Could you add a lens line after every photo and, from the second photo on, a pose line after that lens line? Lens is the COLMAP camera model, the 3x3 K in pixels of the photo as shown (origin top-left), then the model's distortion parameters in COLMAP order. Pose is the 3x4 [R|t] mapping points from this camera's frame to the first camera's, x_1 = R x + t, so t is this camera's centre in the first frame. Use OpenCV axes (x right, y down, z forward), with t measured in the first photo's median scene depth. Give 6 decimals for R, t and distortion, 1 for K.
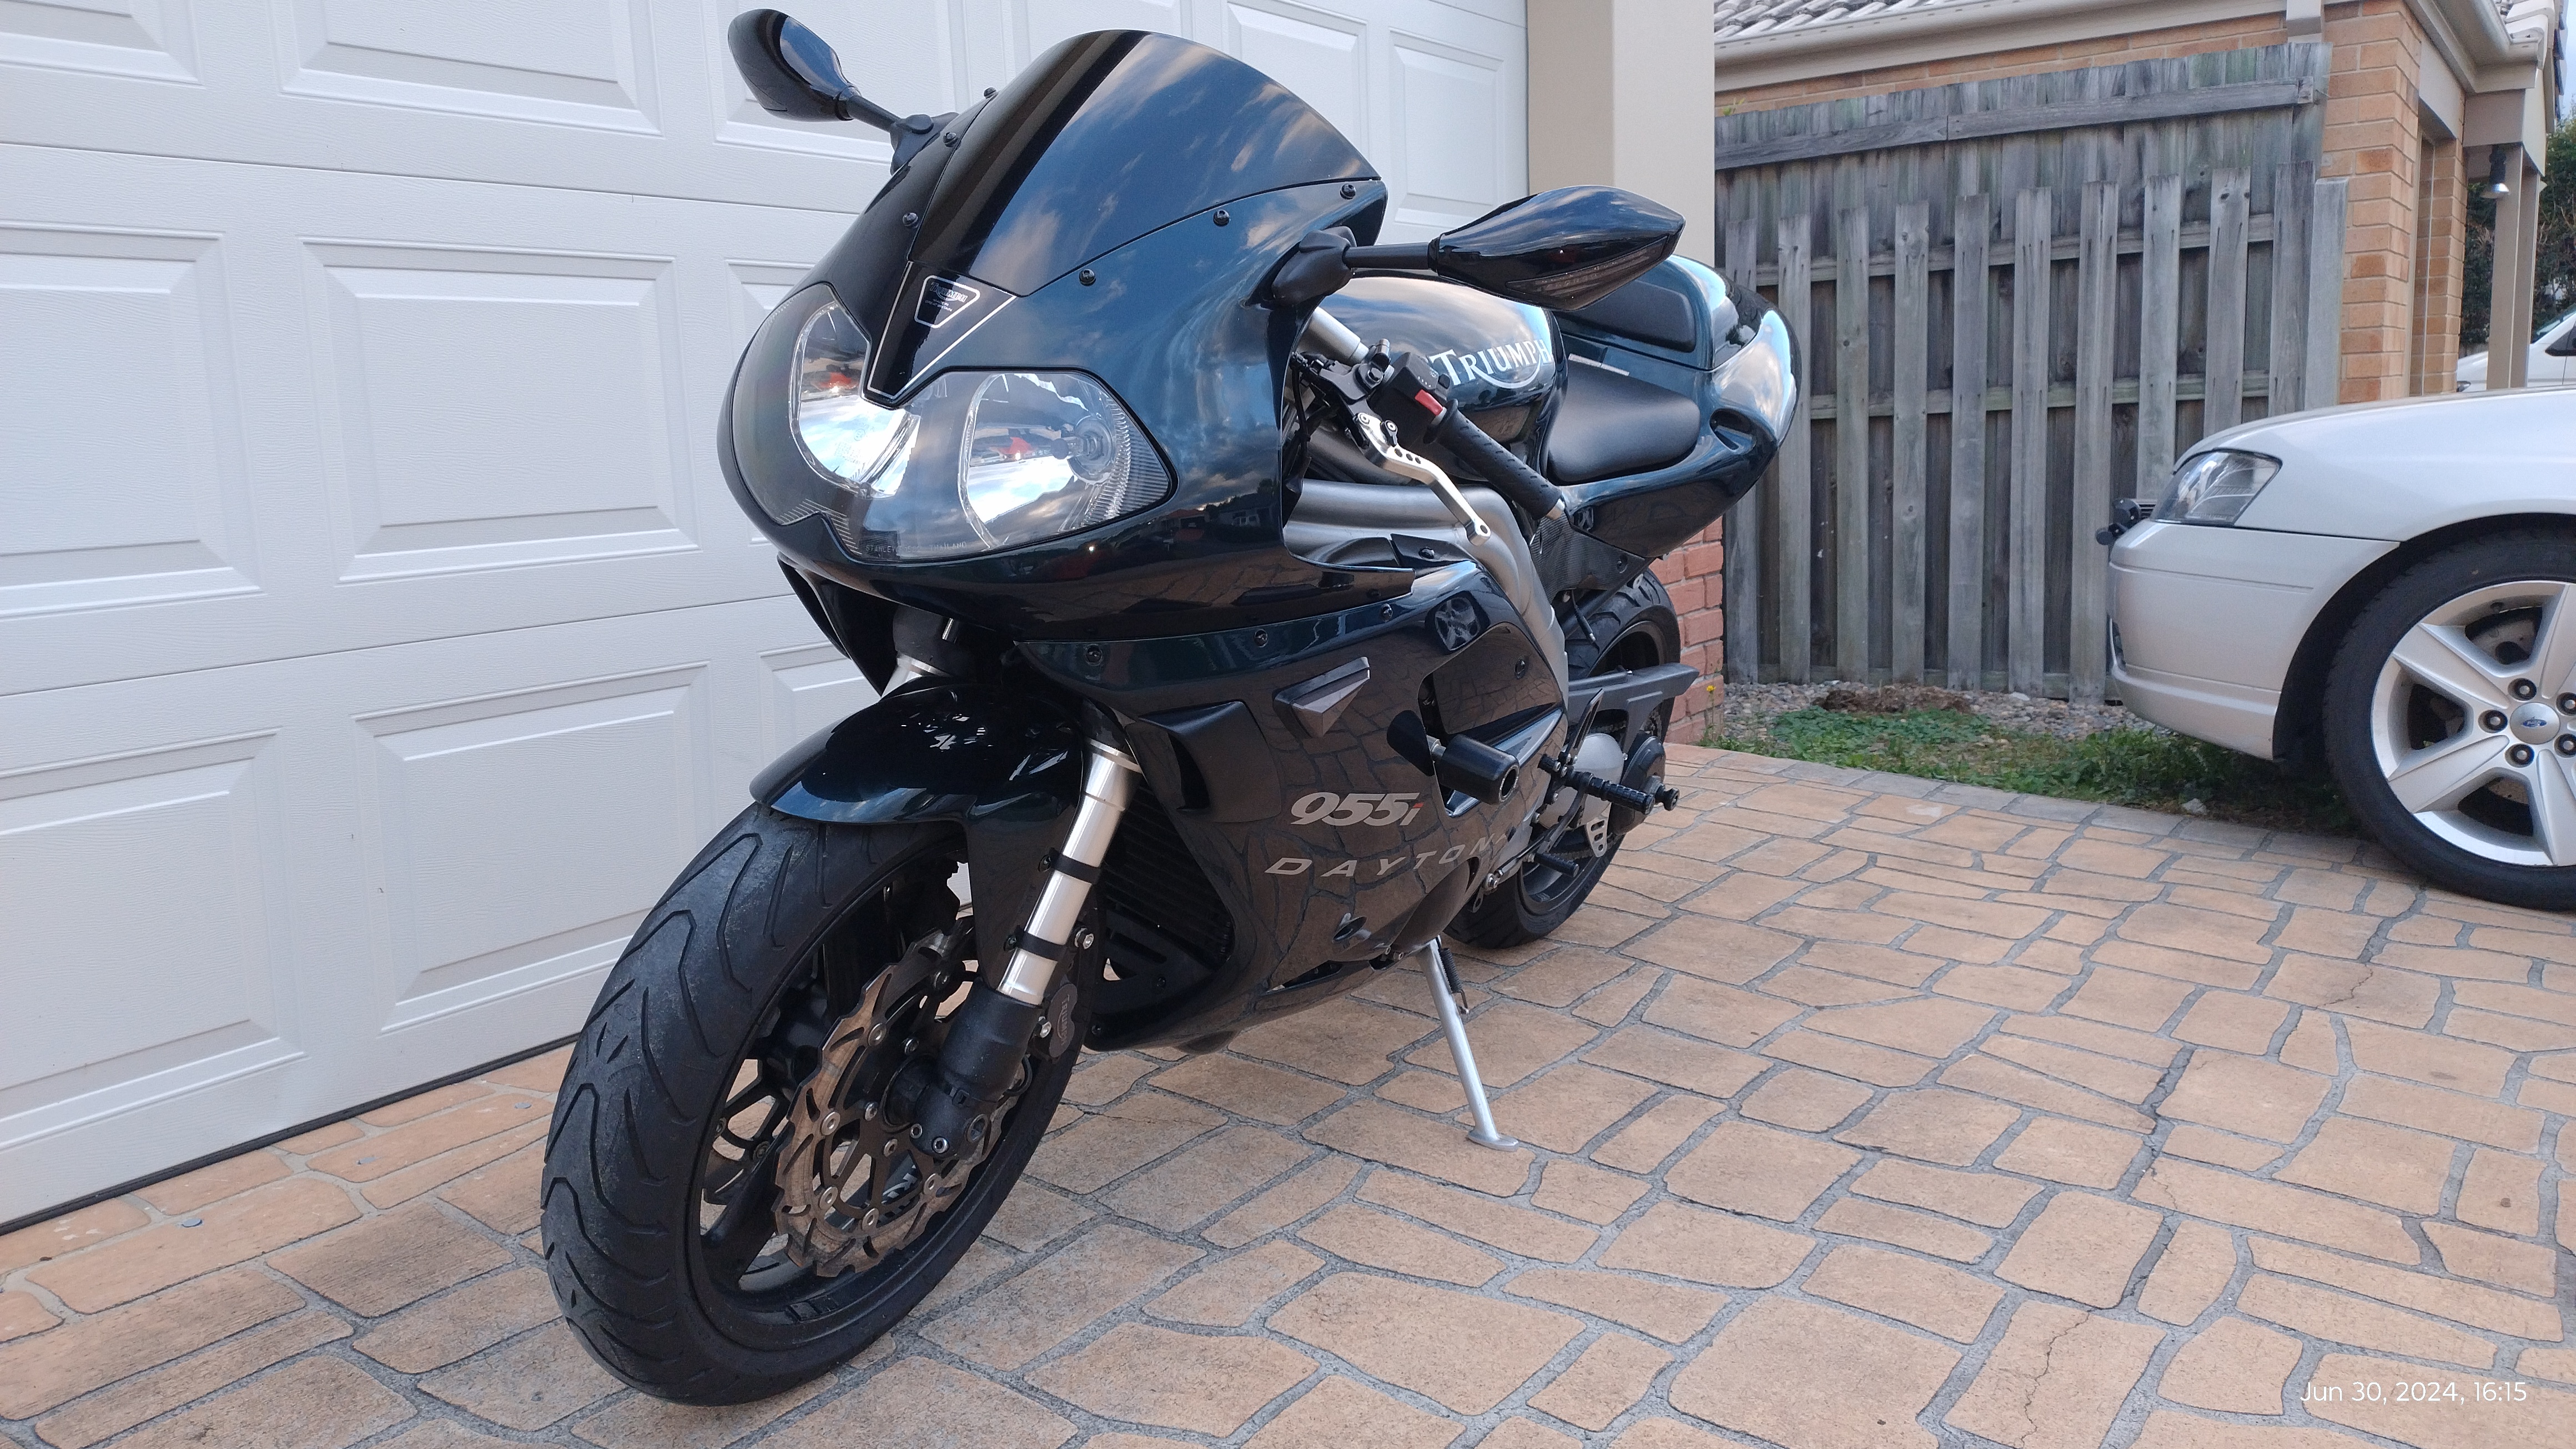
lens RADIAL K [[1900.0, 0, 1274.0], [0, 1900.0, 707.9], [0, 0, 1]] dist [0.033586, -0.032325]
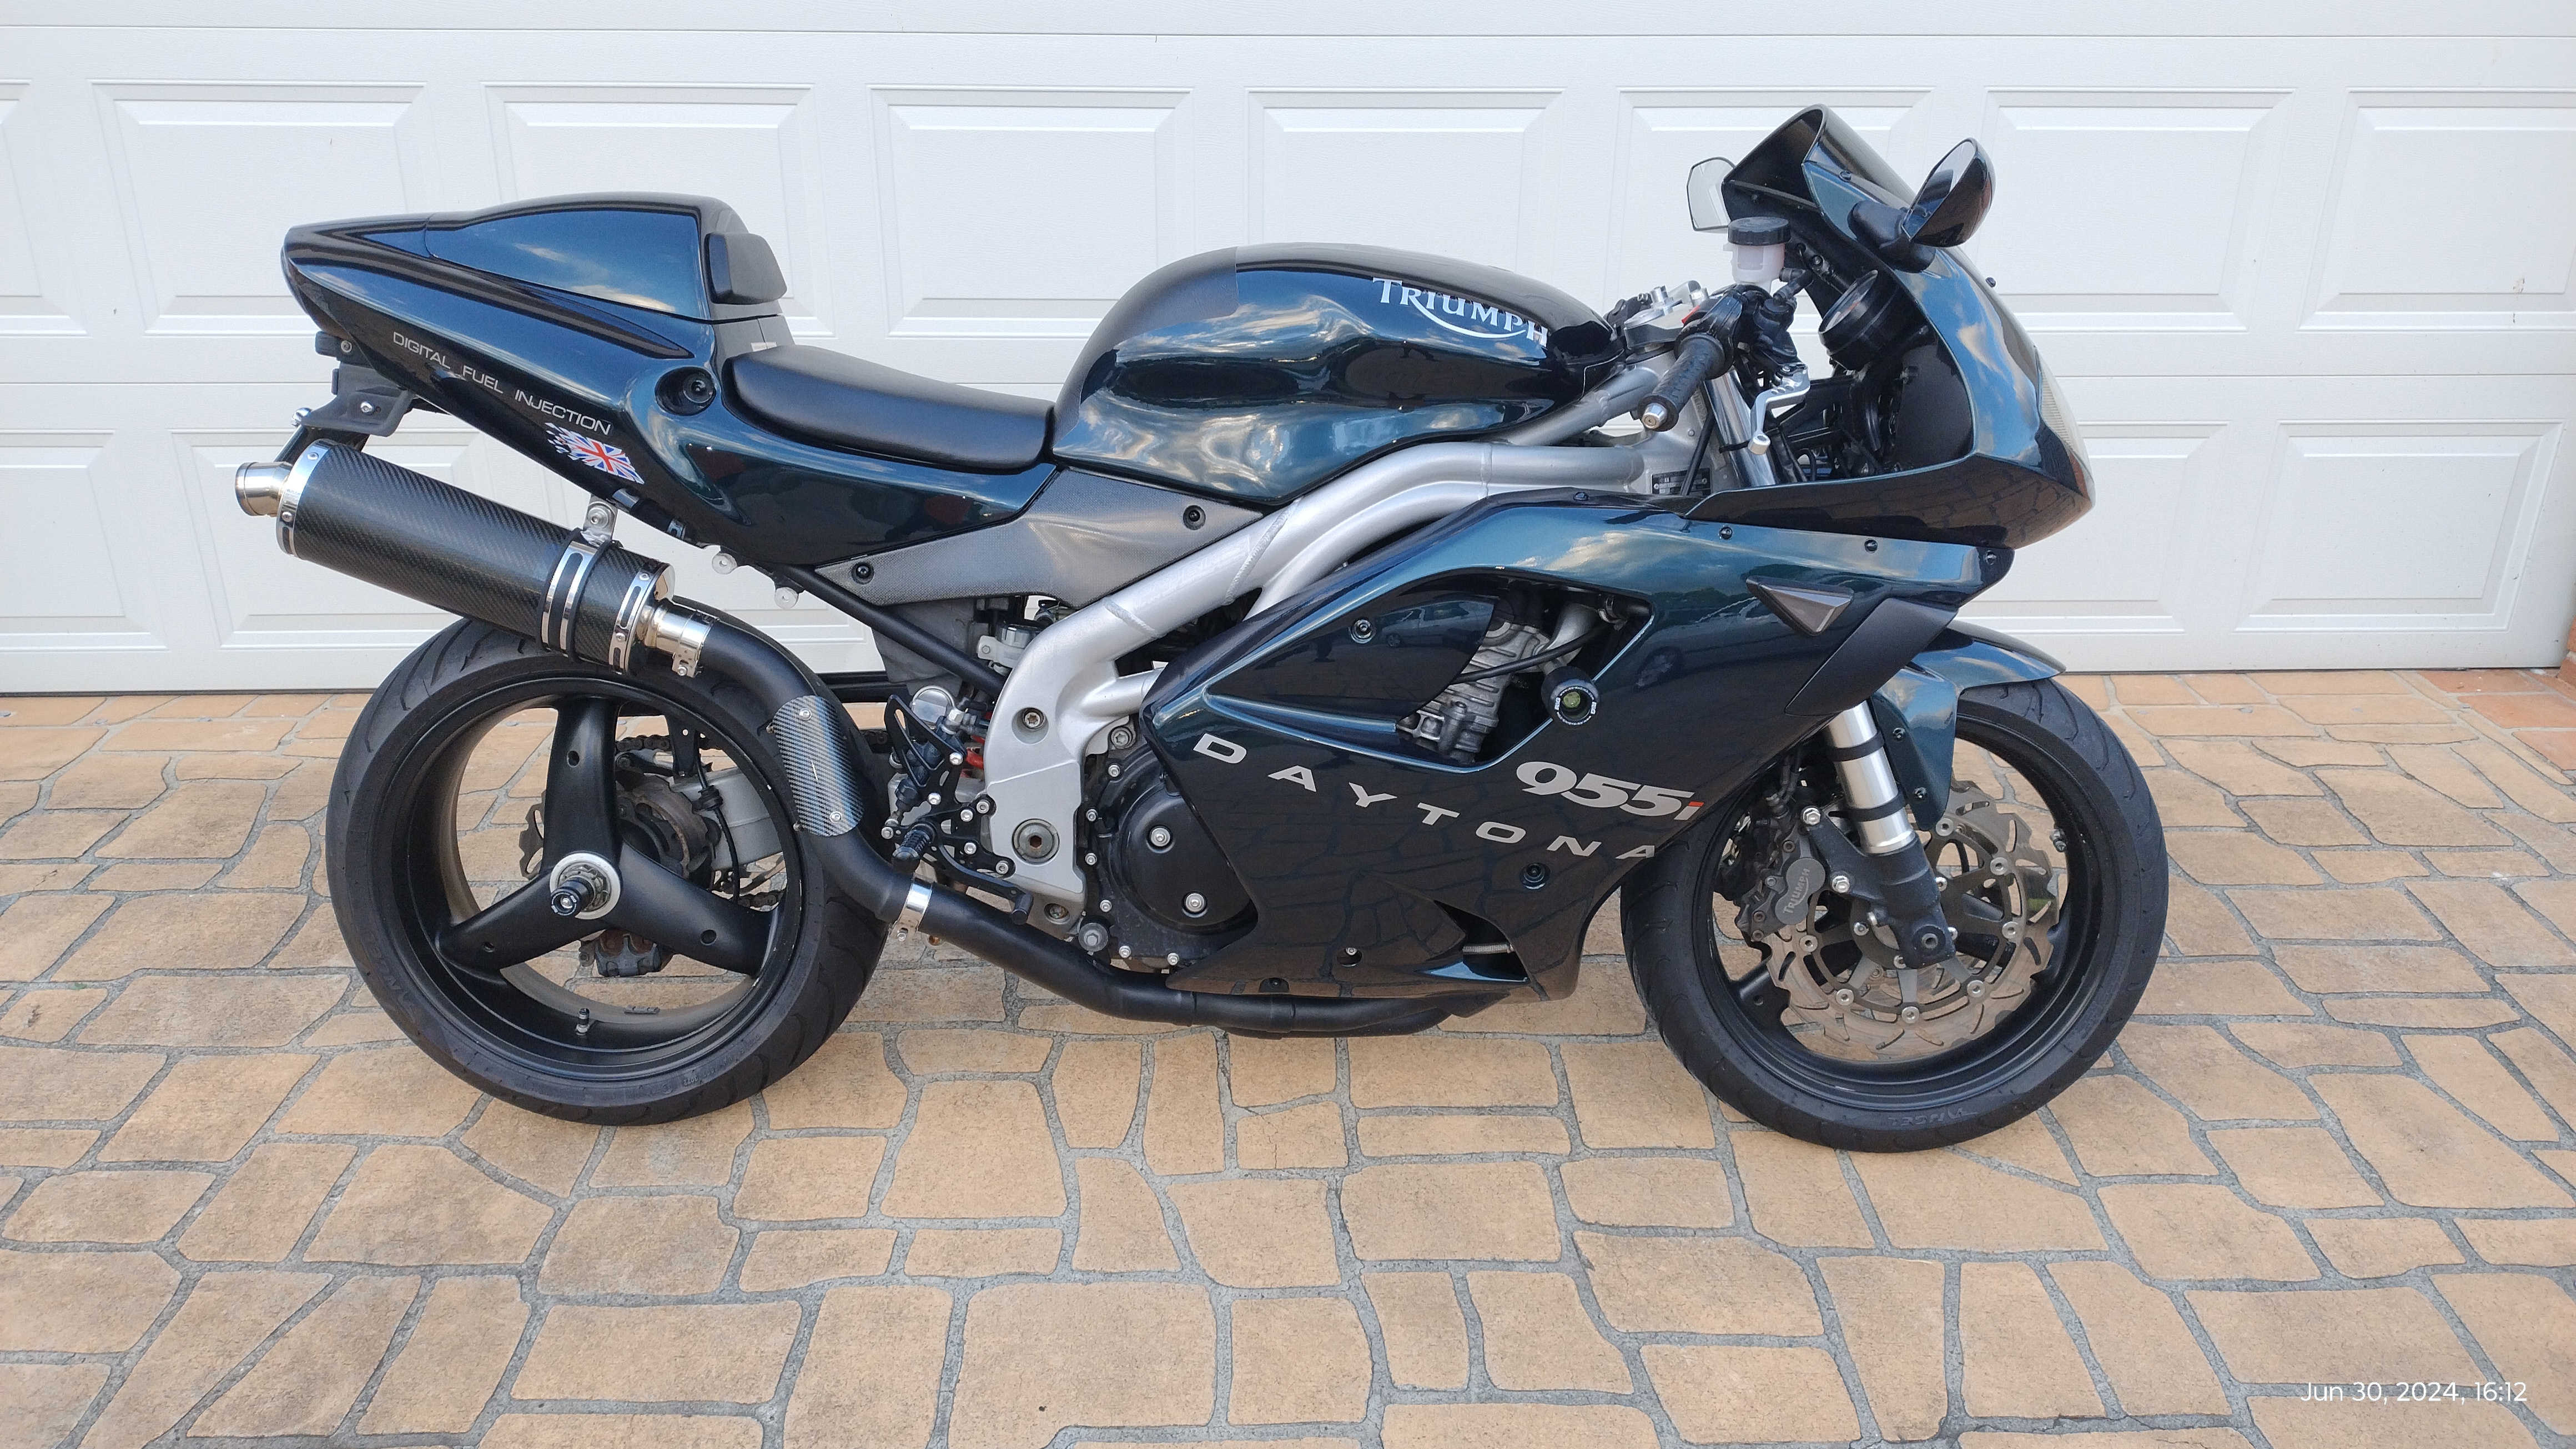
lens RADIAL K [[1900.0, 0, 1283.4], [0, 1900.0, 712.2], [0, 0, 1]] dist [0.033586, -0.032325]
pose [[0.607900, 0.338225, -0.718374, 0.791943], [-0.152292, 0.937606, 0.312573, -0.286369], [0.779272, -0.080610, 0.621480, 0.323063]]
